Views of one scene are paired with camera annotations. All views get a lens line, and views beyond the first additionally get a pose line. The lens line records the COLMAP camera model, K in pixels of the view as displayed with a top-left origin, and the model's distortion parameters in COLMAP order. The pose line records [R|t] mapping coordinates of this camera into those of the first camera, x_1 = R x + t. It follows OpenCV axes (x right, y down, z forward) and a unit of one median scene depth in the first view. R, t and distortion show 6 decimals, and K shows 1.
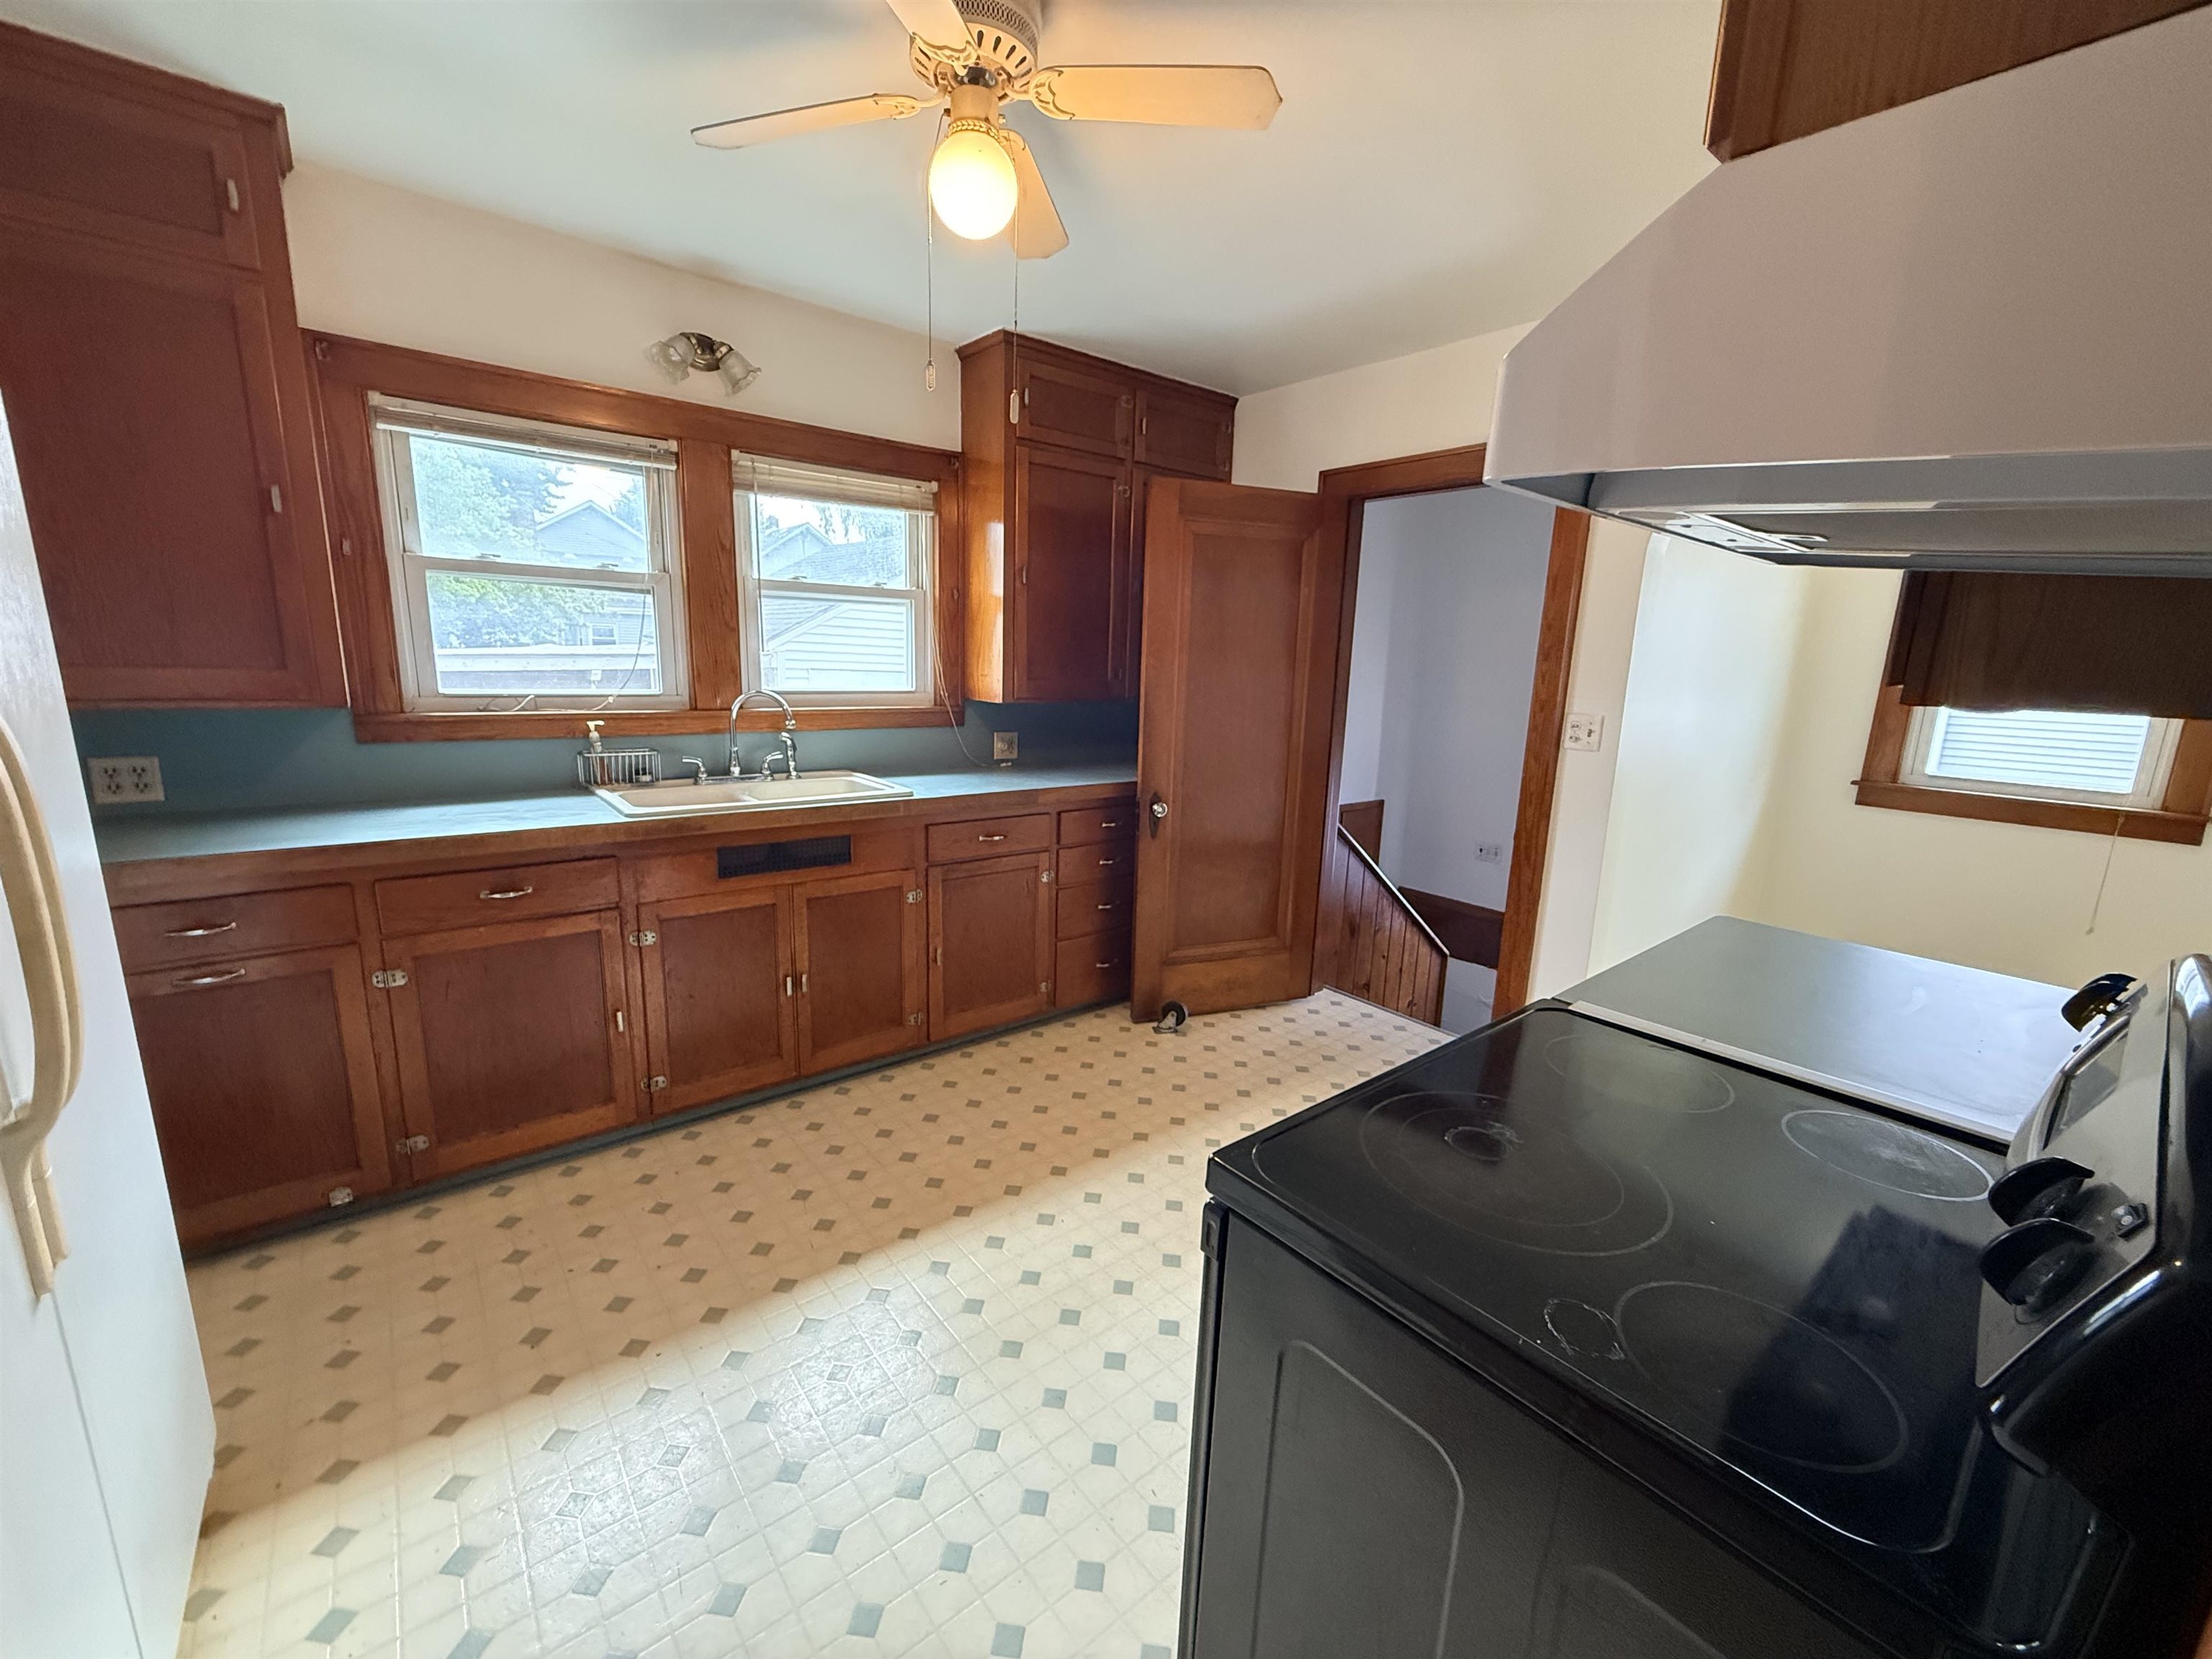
lens RADIAL K [[886.8, 0, 1105.3], [0, 886.8, 832.0], [0, 0, 1]] dist [0.001784, 0.000094]
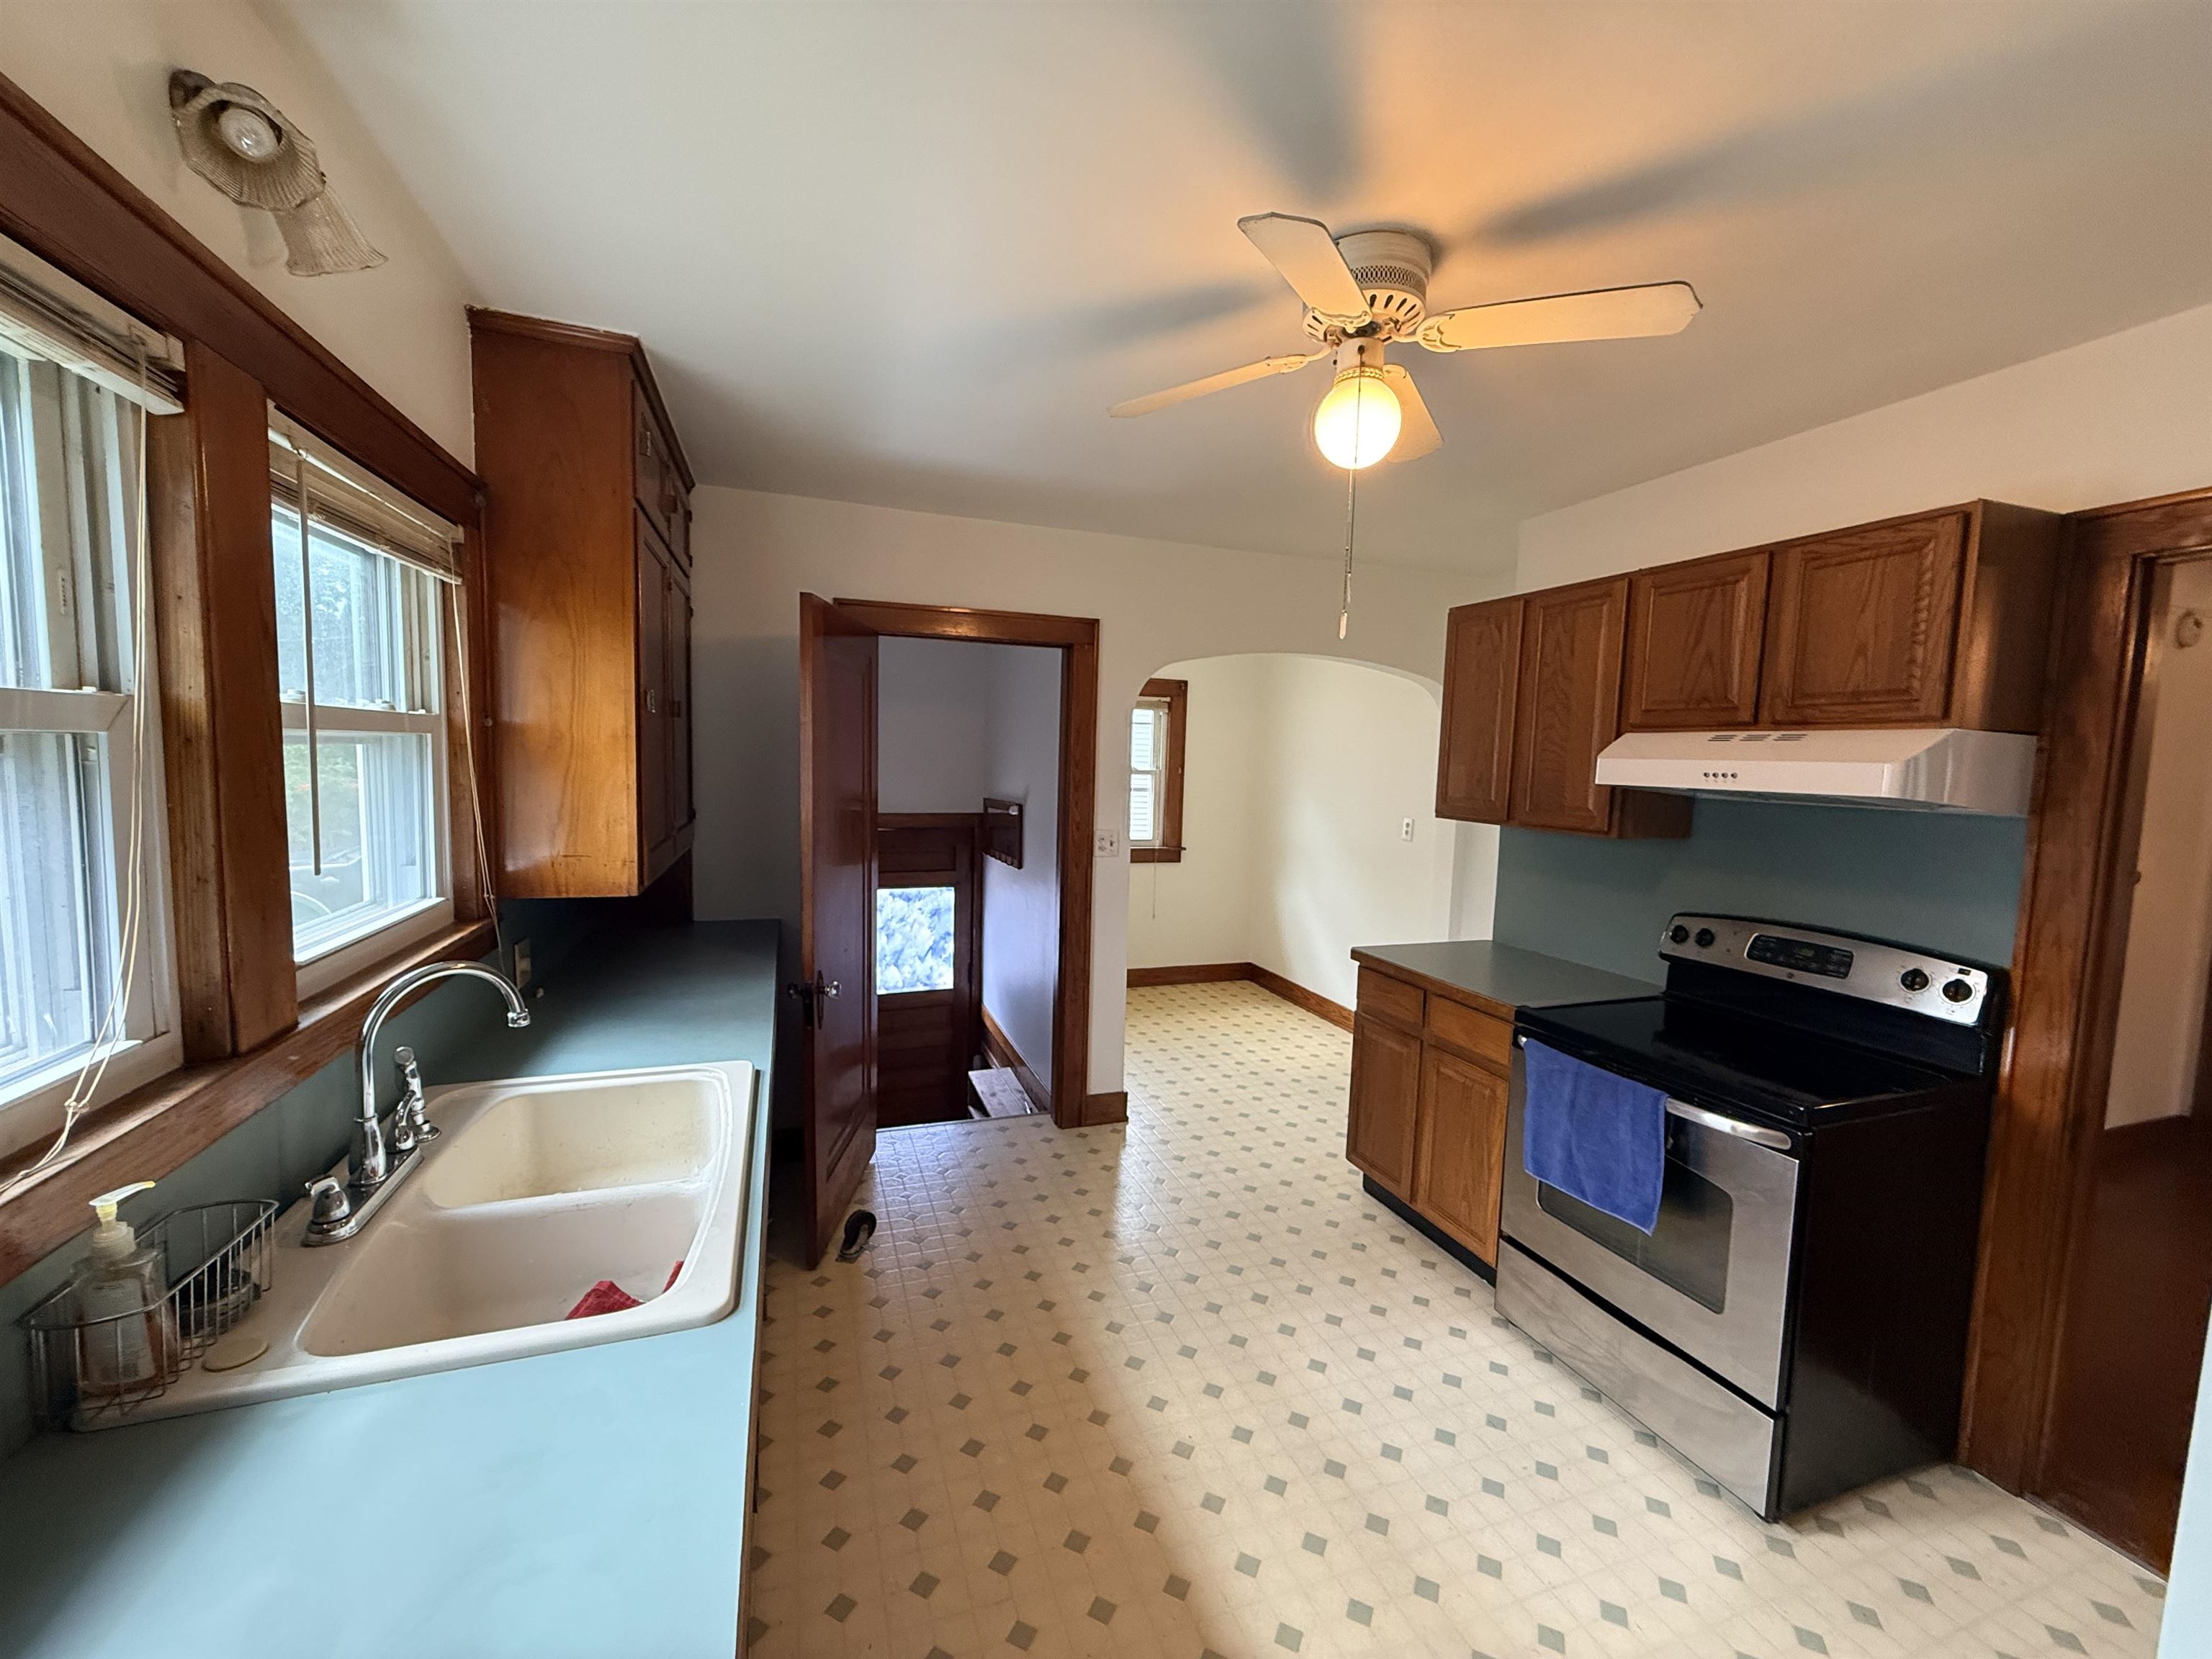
lens RADIAL K [[880.3, 0, 1111.3], [0, 880.3, 832.6], [0, 0, 1]] dist [0.001360, 0.000064]
pose [[0.331641, -0.103977, 0.937658, -0.715316], [0.169543, 0.984295, 0.049183, -0.196895], [-0.928046, 0.142662, 0.344061, 0.552696]]
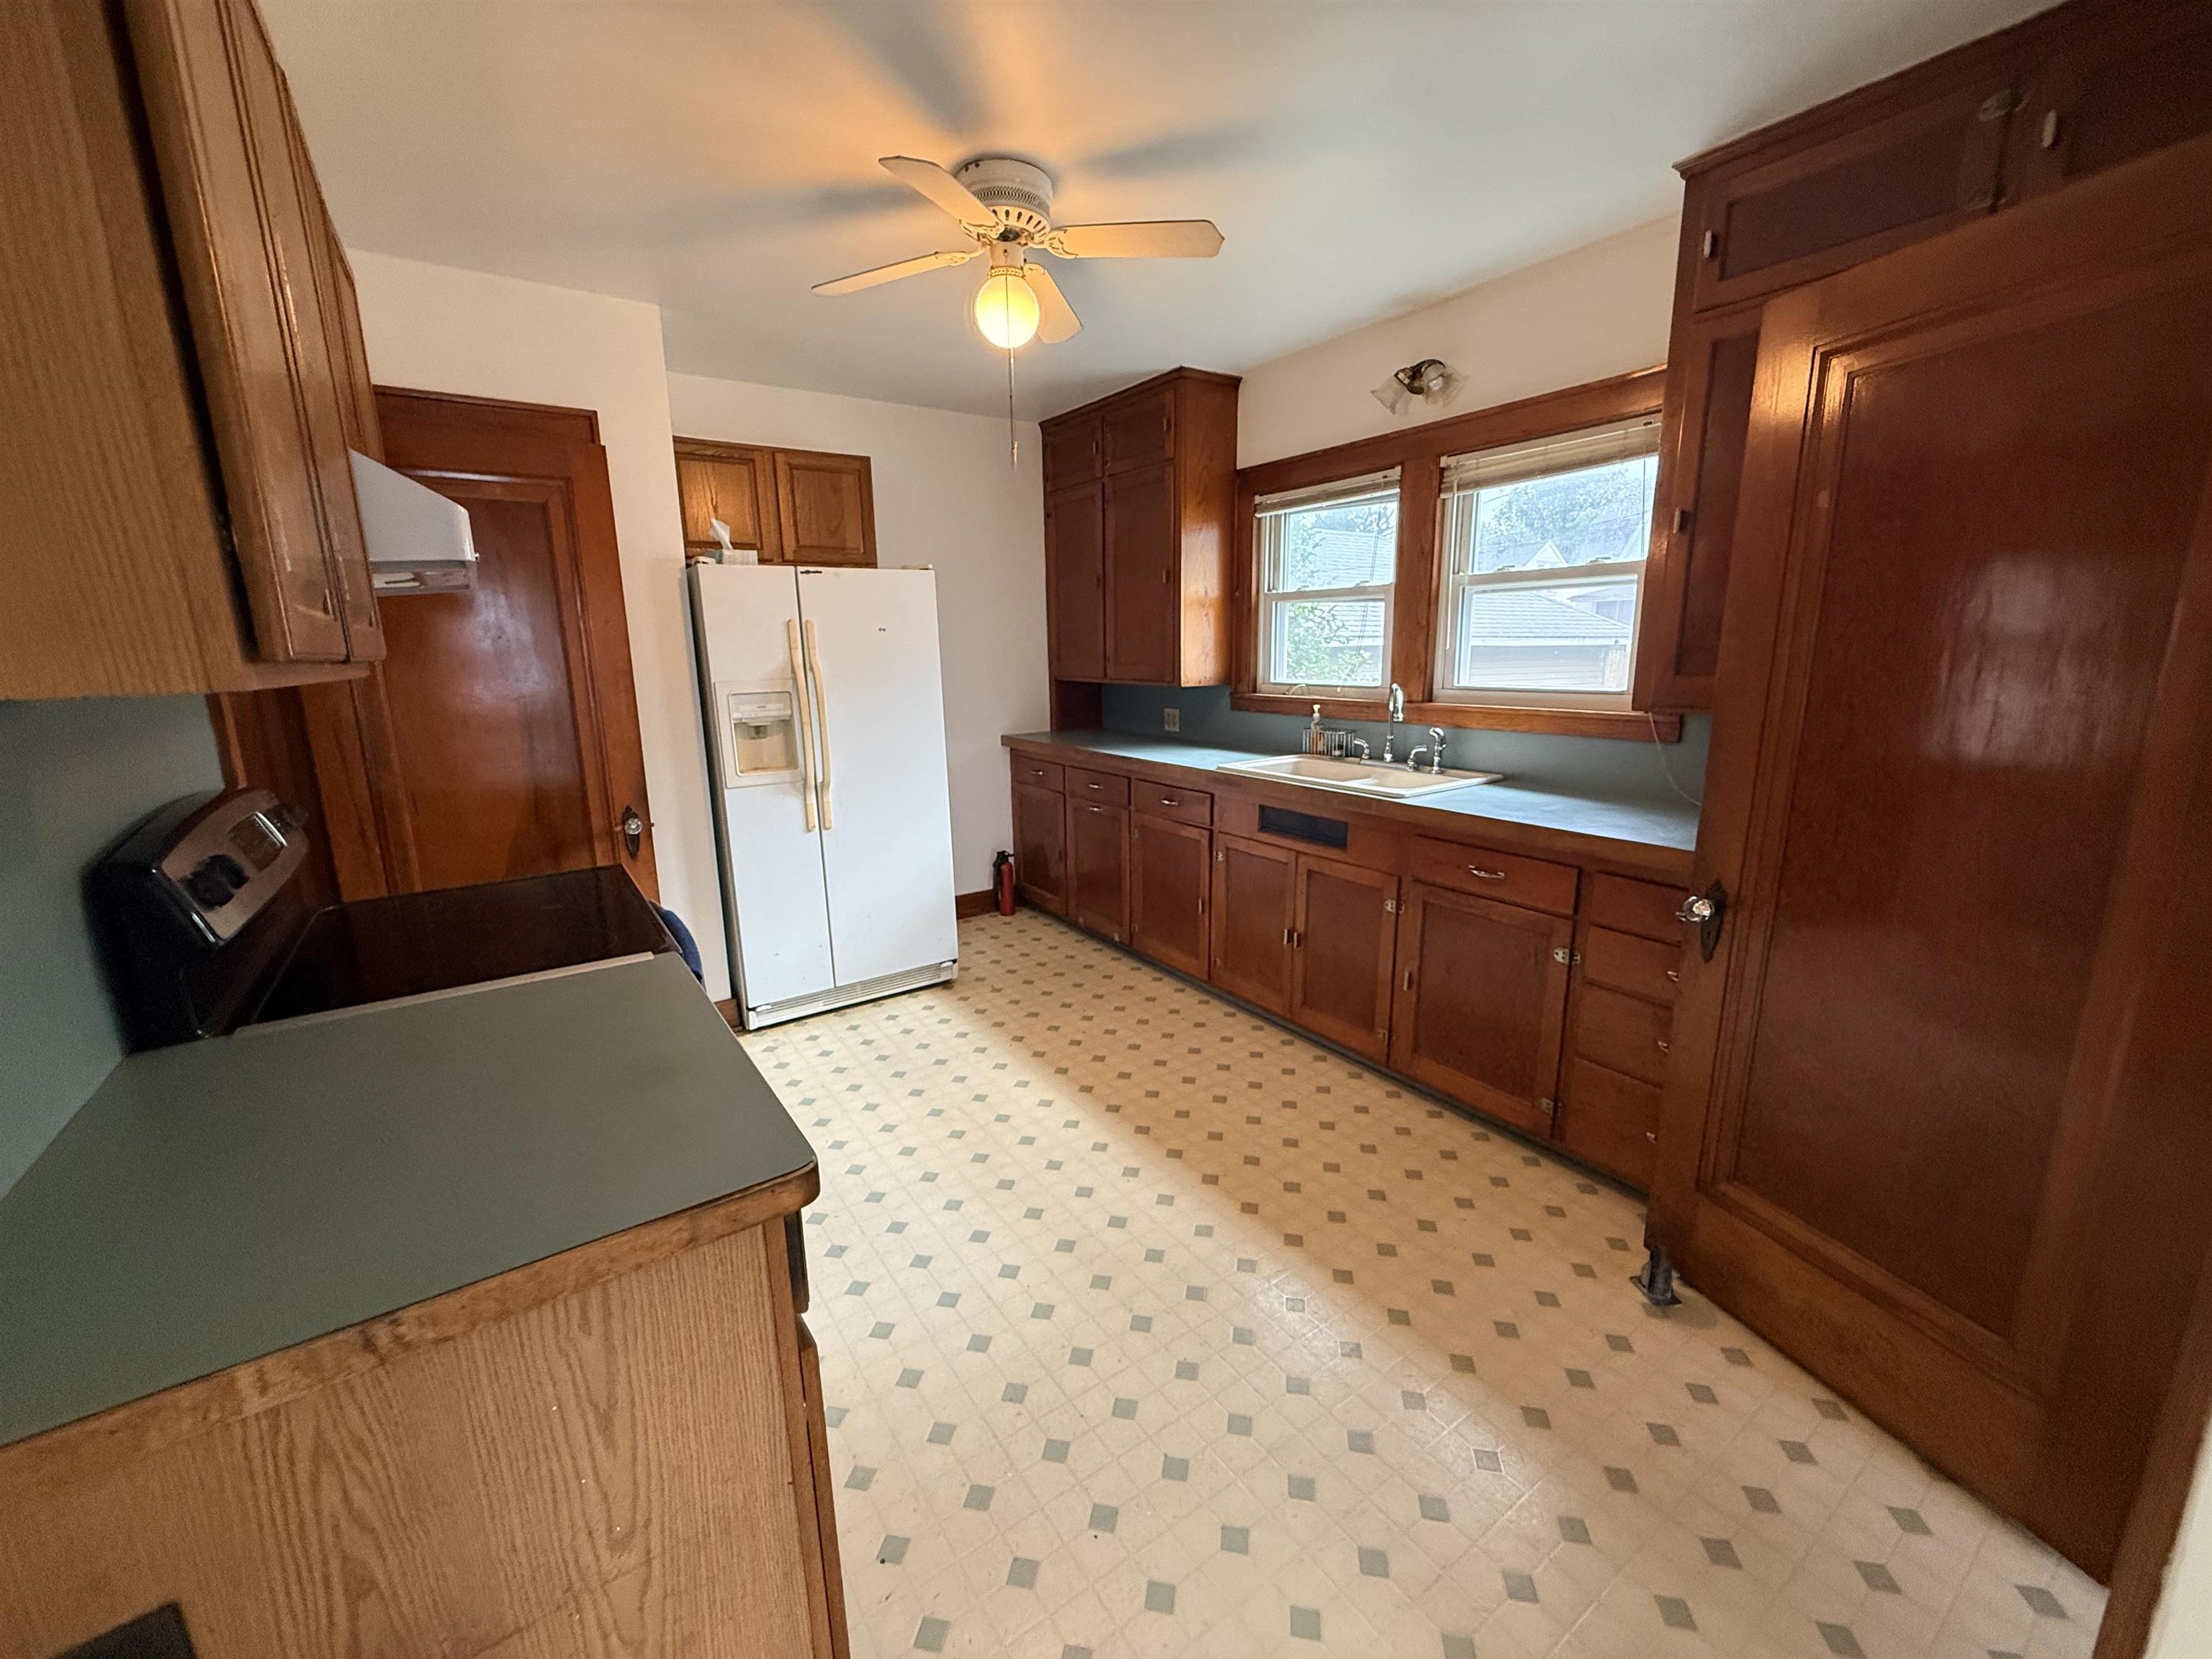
lens RADIAL K [[886.8, 0, 1105.3], [0, 886.8, 832.0], [0, 0, 1]] dist [0.001784, 0.000094]
pose [[-0.085704, 0.177032, -0.980467, 0.758079], [-0.183626, 0.964423, 0.190186, -0.132563], [0.979253, 0.196339, -0.050147, 0.777397]]
